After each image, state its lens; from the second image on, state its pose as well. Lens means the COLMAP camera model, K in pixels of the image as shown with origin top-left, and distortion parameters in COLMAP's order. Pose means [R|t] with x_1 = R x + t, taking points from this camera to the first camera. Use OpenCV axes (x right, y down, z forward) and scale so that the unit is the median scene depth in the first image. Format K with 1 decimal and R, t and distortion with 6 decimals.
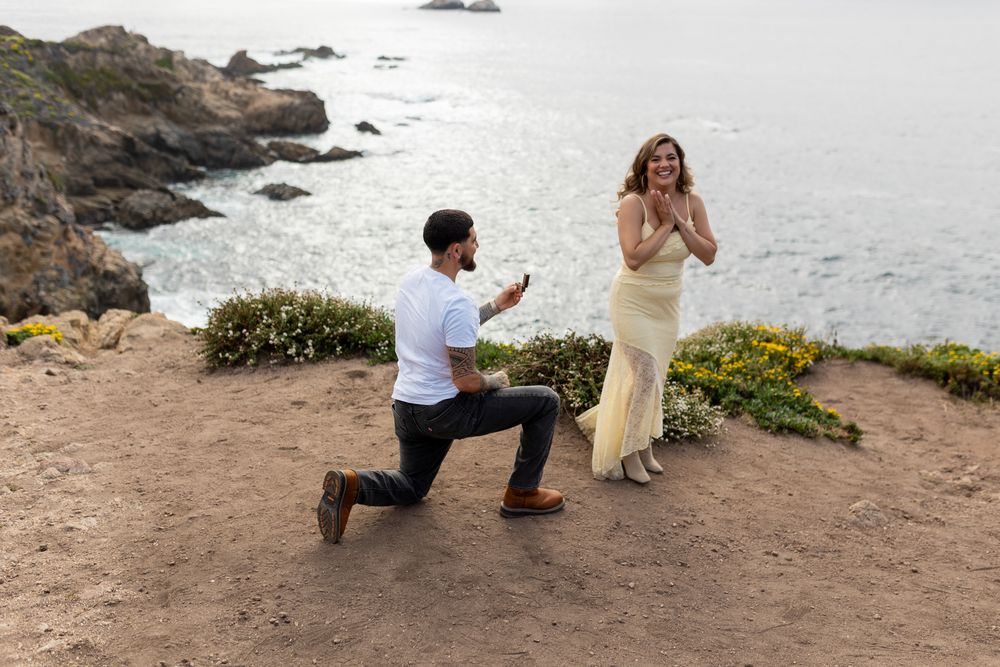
lens RADIAL K [[1247.2, 0, 500.0], [0, 1247.2, 333.5], [0, 0, 1]] dist [0.024210, -0.038184]
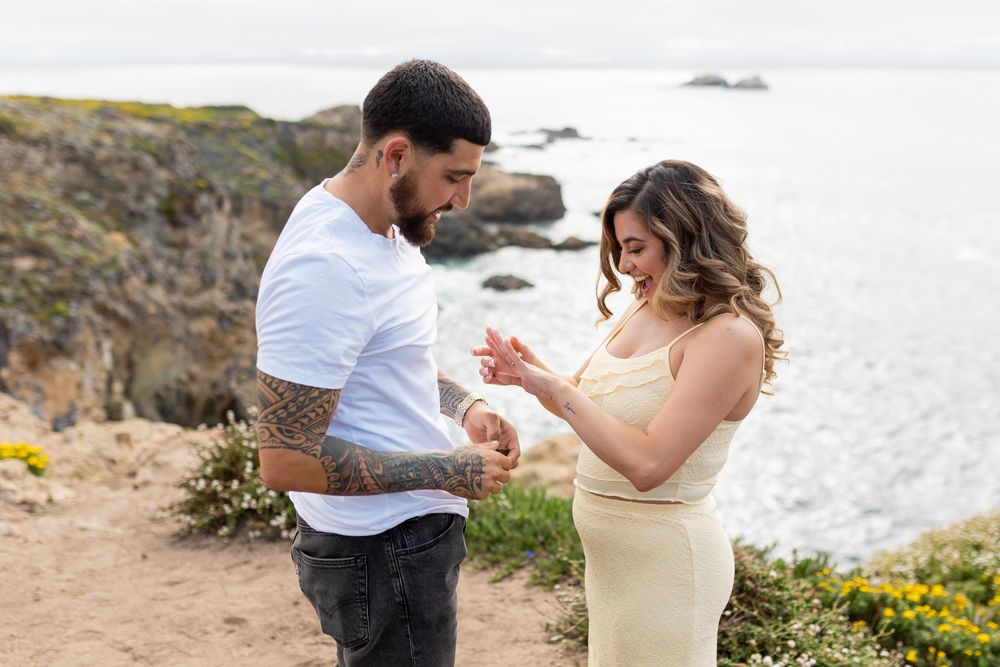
lens RADIAL K [[1247.2, 0, 500.0], [0, 1247.2, 333.5], [0, 0, 1]] dist [0.024210, -0.038184]
pose [[0.972203, 0.043165, -0.230128, 0.029271], [-0.060785, 0.995691, -0.070029, -0.014634], [0.226114, 0.082071, 0.970637, 0.131970]]
